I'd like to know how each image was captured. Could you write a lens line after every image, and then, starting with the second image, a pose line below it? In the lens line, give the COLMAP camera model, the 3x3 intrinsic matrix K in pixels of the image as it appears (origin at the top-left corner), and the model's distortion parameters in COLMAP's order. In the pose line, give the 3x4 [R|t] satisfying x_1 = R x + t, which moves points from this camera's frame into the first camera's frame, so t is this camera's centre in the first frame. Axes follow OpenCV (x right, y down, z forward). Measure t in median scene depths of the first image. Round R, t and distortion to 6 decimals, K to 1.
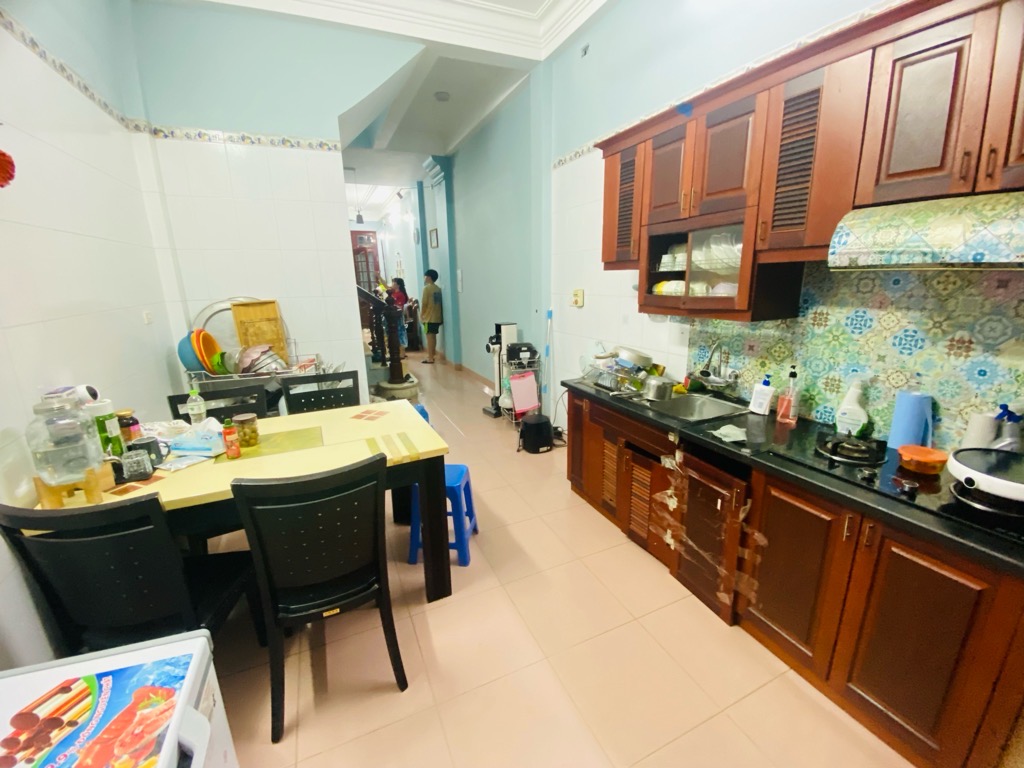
lens RADIAL K [[423.0, 0, 512.0], [0, 423.0, 384.0], [0, 0, 1]] dist [0.018723, -0.019364]
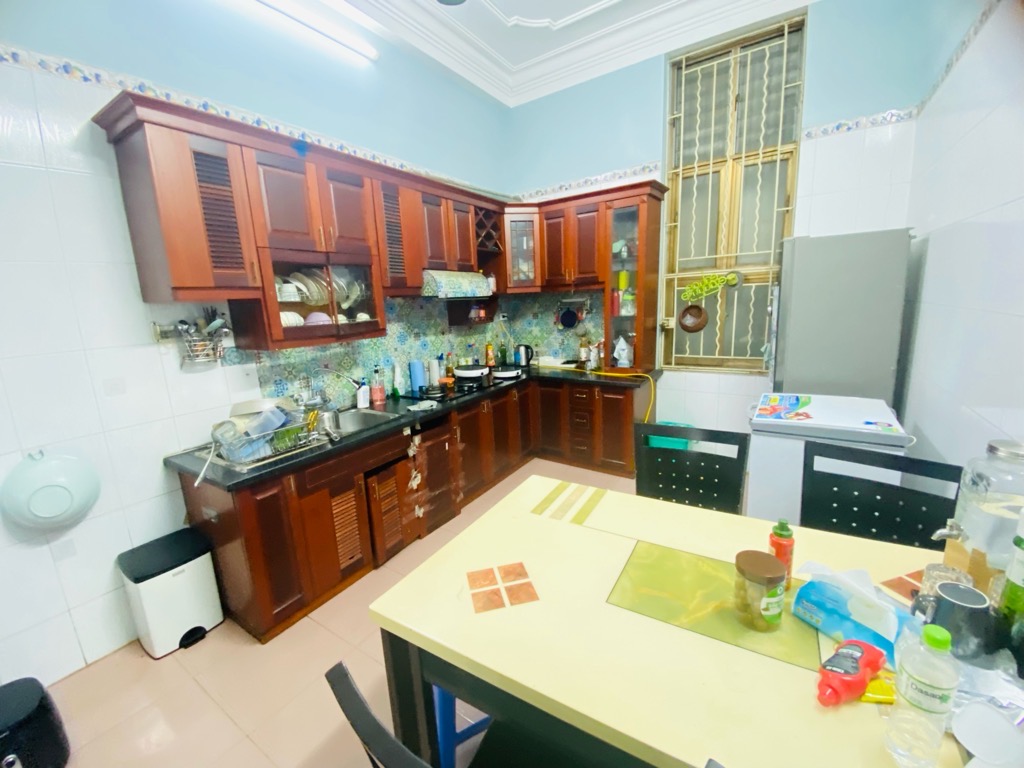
lens RADIAL K [[423.0, 0, 512.0], [0, 423.0, 384.0], [0, 0, 1]] dist [0.018723, -0.019364]
pose [[-0.555083, -0.115677, 0.823712, -0.764542], [0.254929, 0.918969, 0.300845, -0.283286], [-0.791767, 0.376982, -0.480614, 1.256063]]
